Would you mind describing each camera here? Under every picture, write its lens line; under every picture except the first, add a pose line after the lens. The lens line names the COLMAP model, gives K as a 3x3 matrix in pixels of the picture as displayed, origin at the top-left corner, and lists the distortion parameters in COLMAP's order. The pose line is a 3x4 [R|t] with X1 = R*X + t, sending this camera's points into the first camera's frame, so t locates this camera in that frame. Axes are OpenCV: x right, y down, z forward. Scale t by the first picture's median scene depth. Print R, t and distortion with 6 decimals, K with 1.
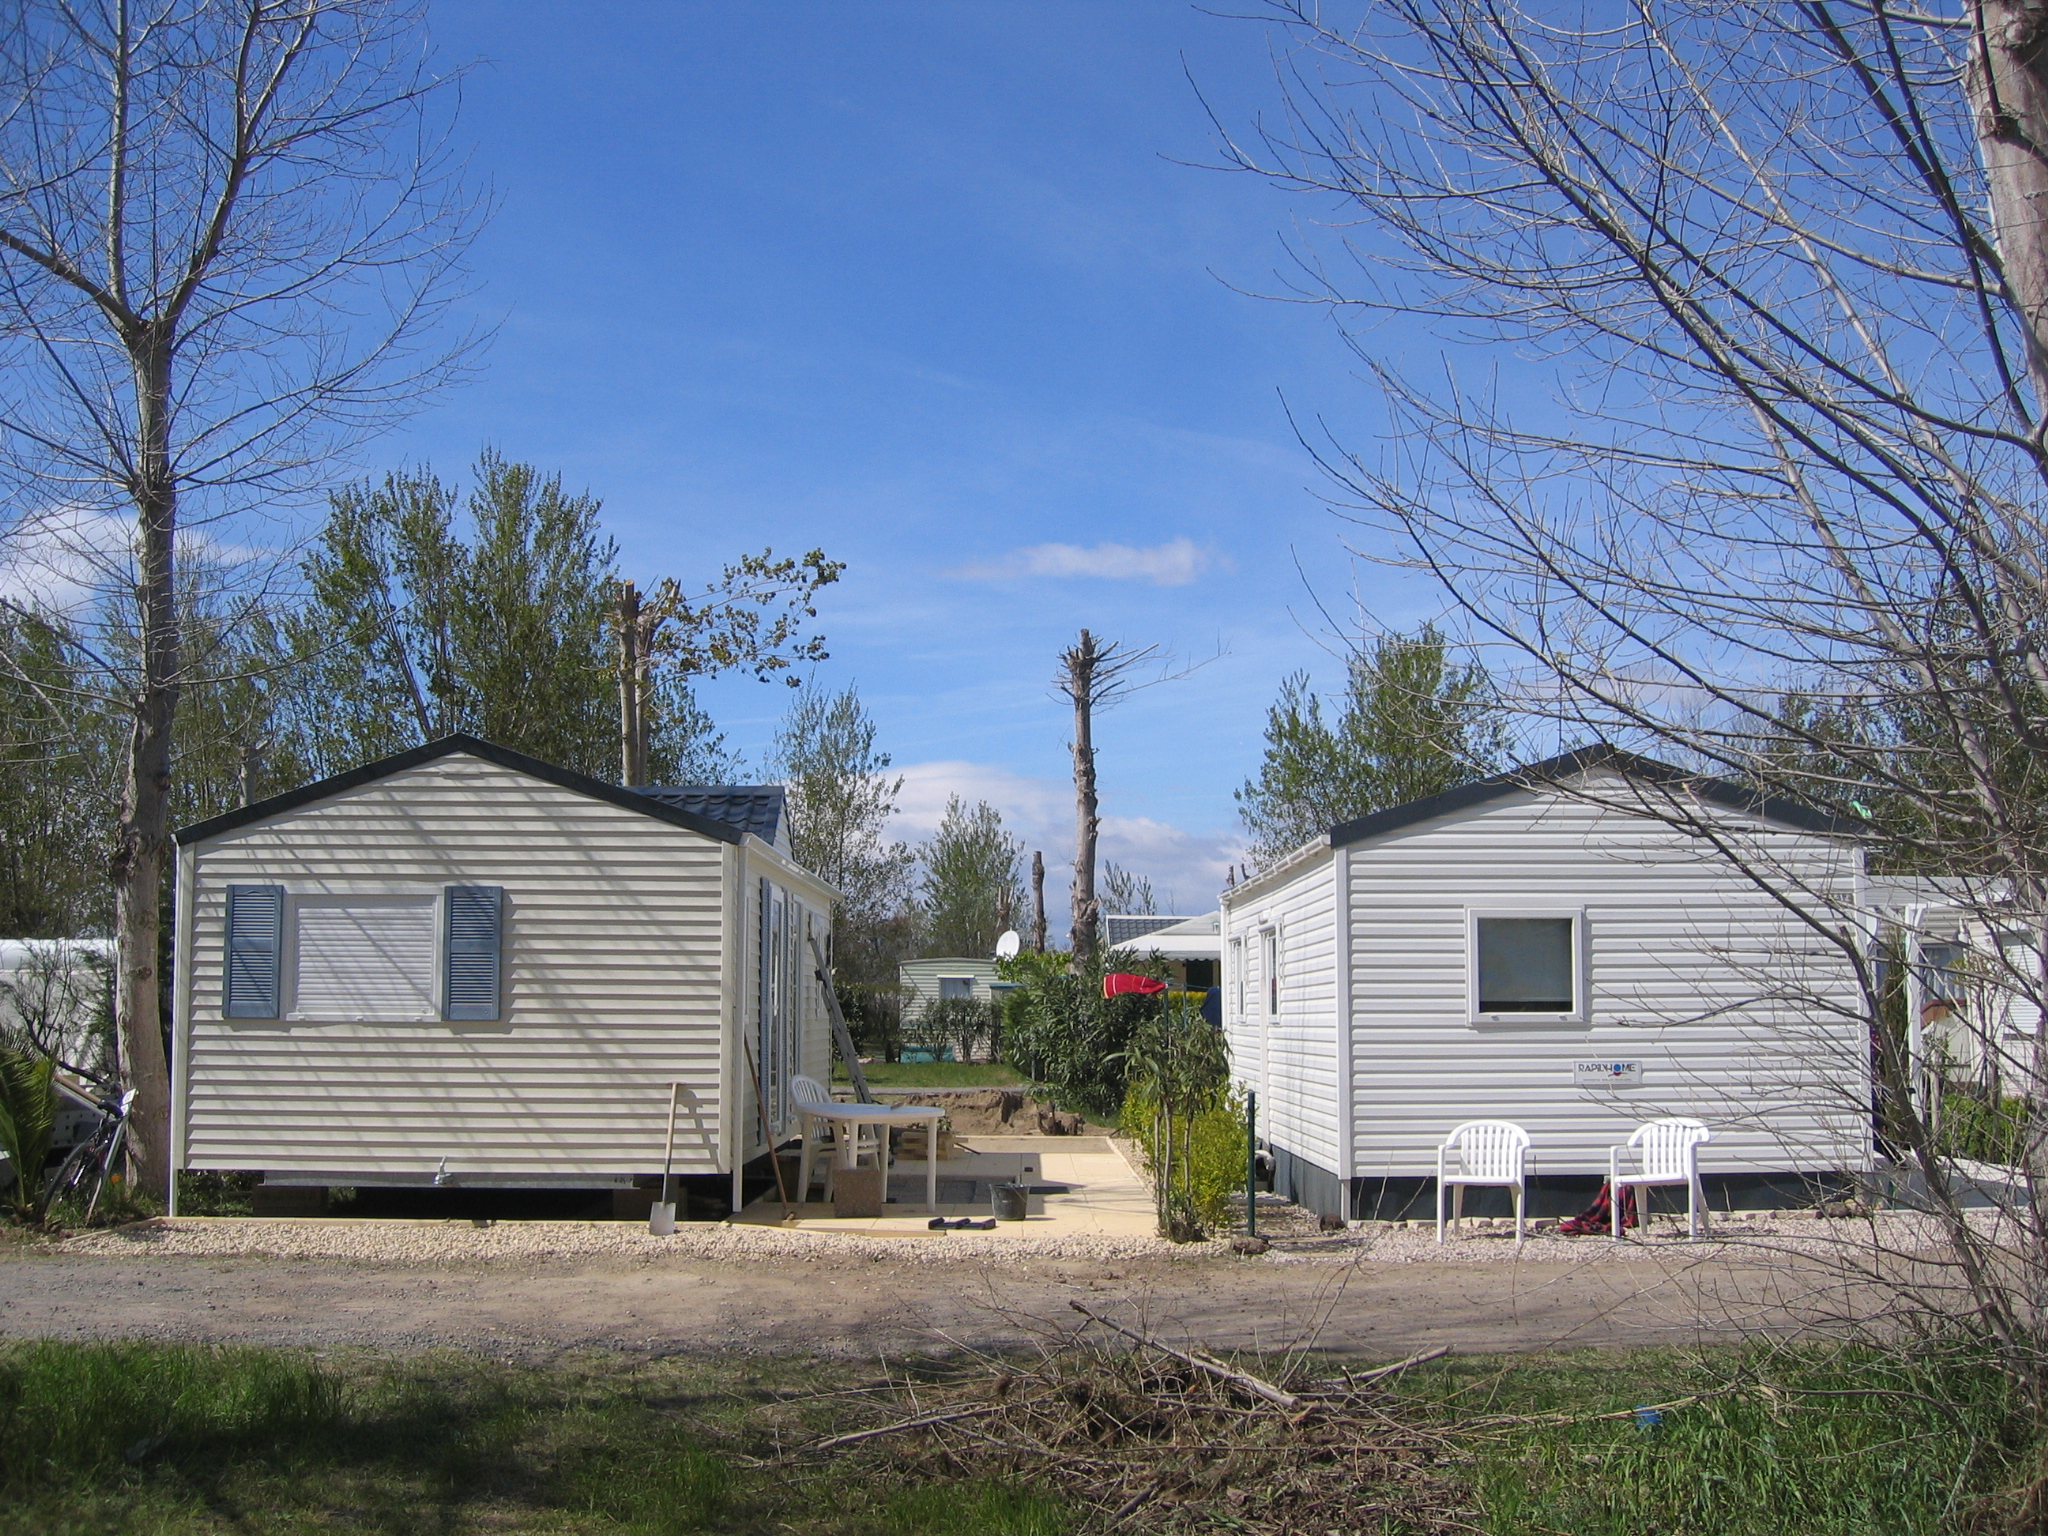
lens RADIAL K [[2158.3, 0, 1024.0], [0, 2158.3, 768.0], [0, 0, 1]] dist [-0.111663, 0.040605]
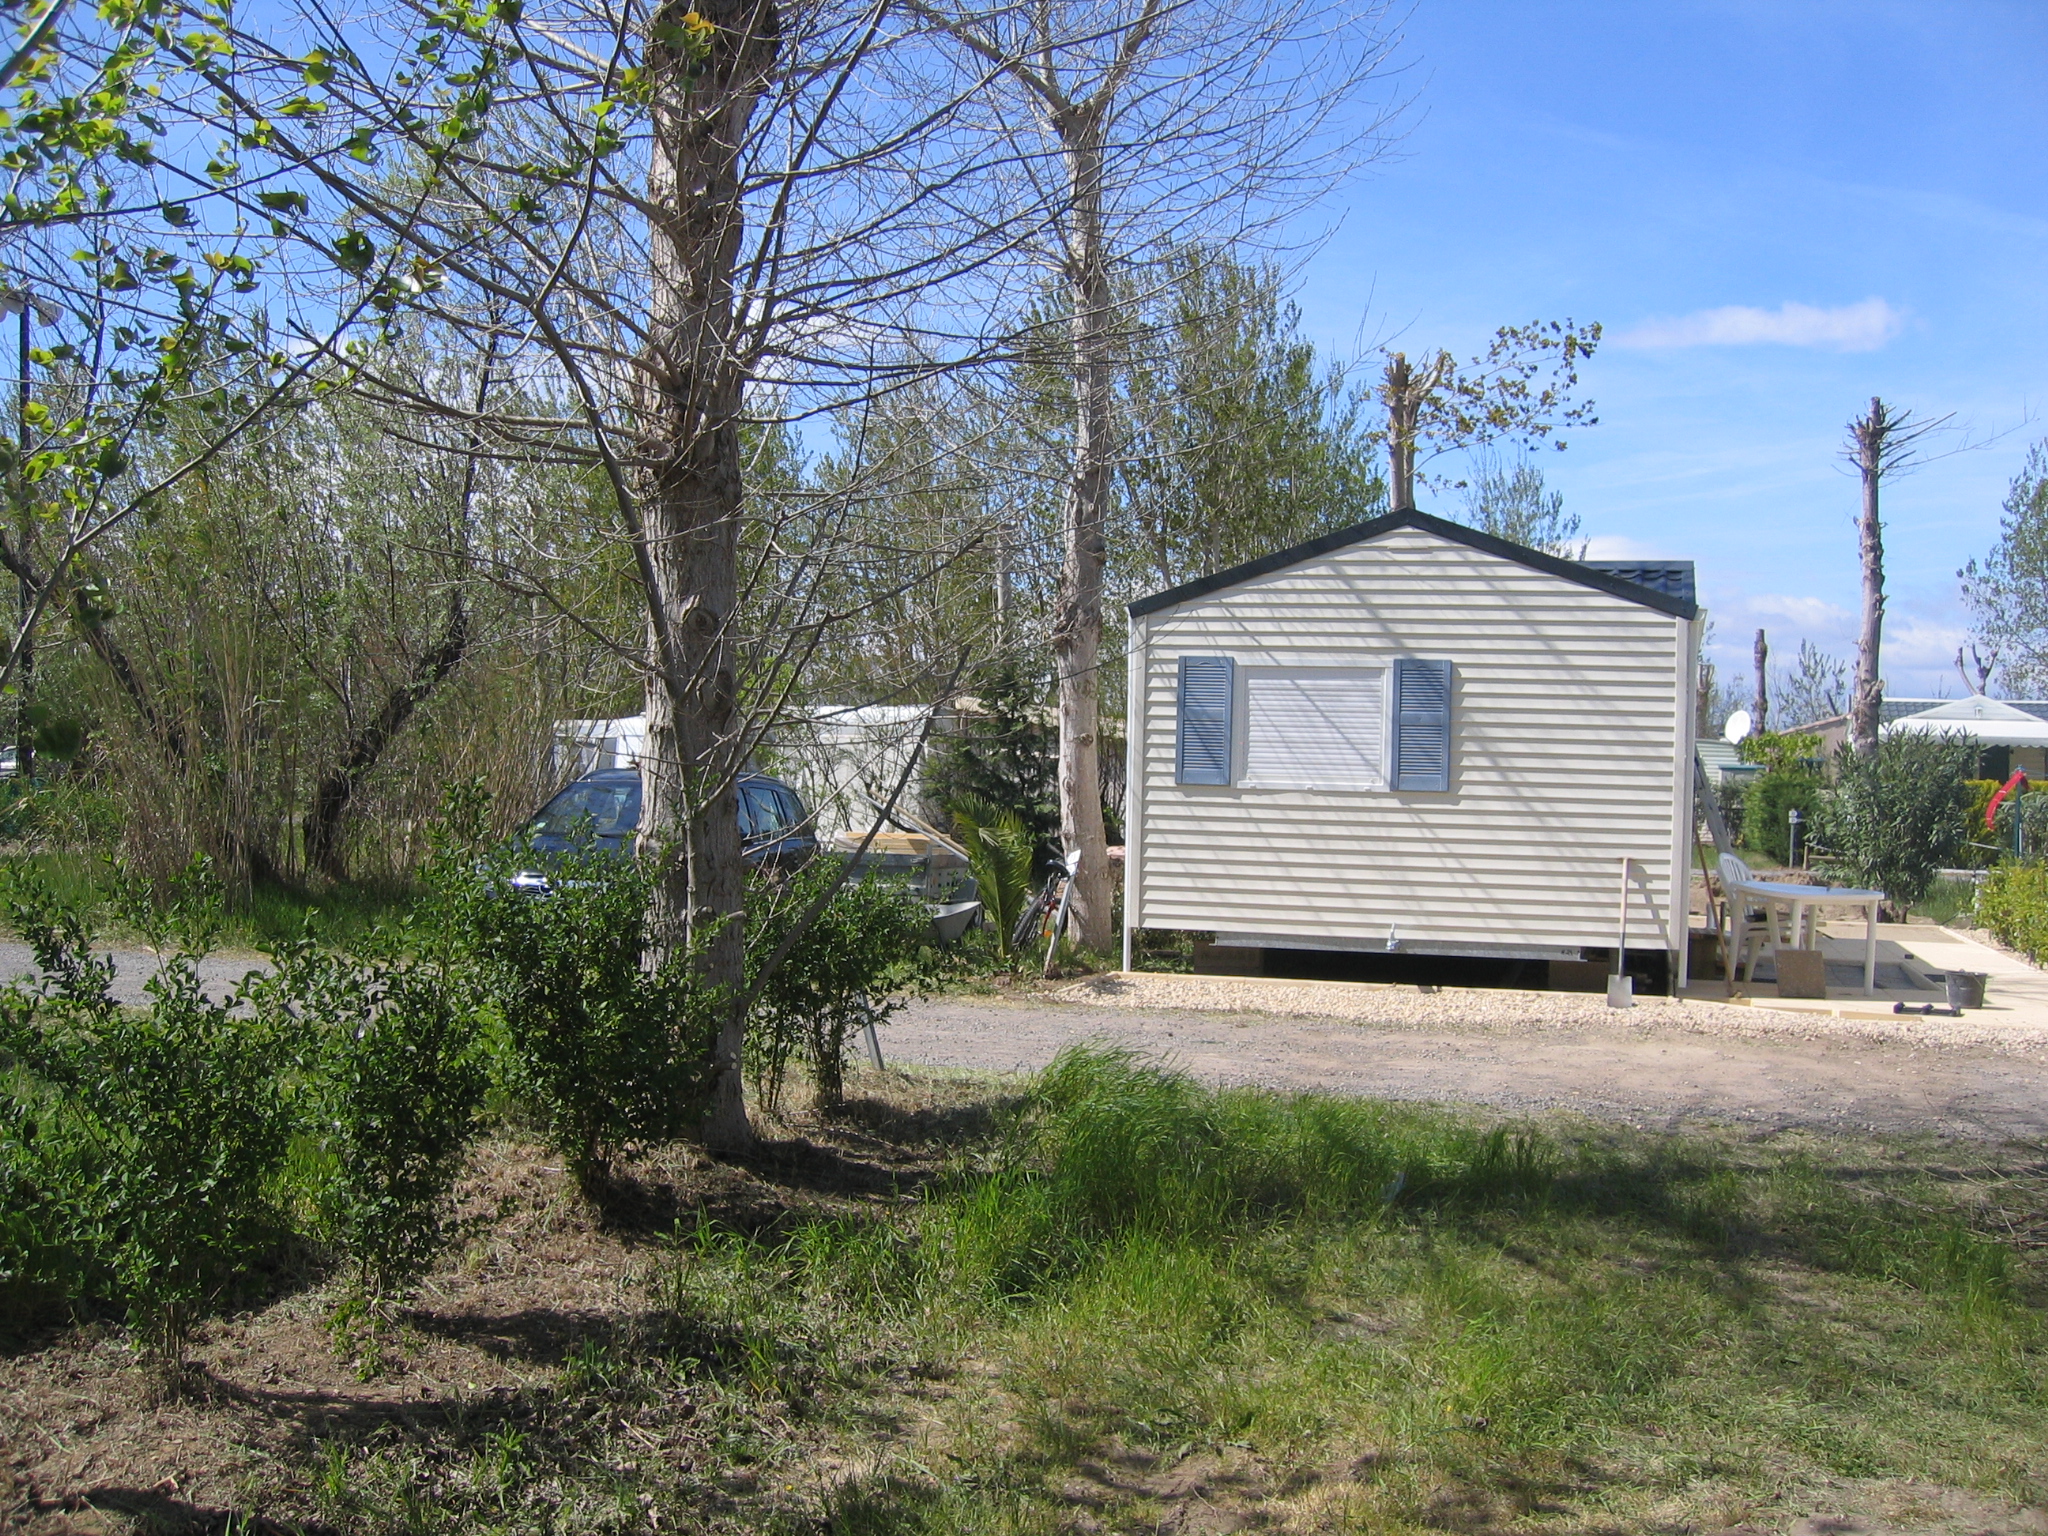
lens RADIAL K [[2158.3, 0, 1024.0], [0, 2158.3, 768.0], [0, 0, 1]] dist [-0.111663, 0.040605]
pose [[0.959758, 0.024534, -0.279754, -0.152560], [0.004788, 0.994602, 0.103650, 0.000032], [0.280787, -0.100819, 0.954460, -0.028026]]
